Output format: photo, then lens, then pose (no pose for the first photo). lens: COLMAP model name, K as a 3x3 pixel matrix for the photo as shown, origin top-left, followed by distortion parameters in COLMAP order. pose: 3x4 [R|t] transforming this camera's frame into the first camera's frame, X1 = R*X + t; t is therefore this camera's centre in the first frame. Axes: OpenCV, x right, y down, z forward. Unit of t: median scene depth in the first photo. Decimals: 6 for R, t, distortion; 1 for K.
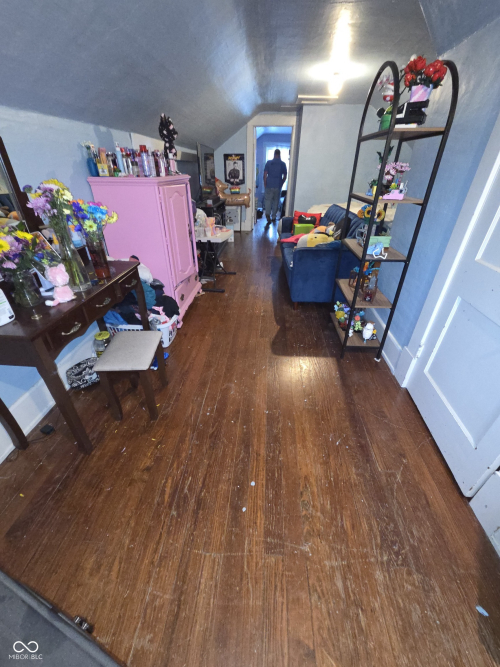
lens RADIAL K [[273.3, 0, 250.5], [0, 273.3, 335.7], [0, 0, 1]] dist [-0.003625, -0.000525]
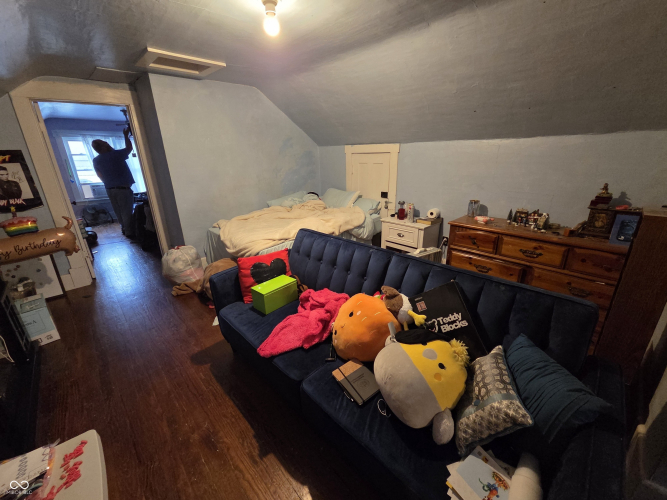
lens RADIAL K [[273.3, 0, 331.8], [0, 273.3, 250.1], [0, 0, 1]] dist [-0.003625, -0.000525]
pose [[0.677104, -0.271318, 0.684045, -0.027321], [0.422222, 0.904560, -0.059156, -0.259010], [-0.602710, 0.328873, 0.727037, 0.397307]]
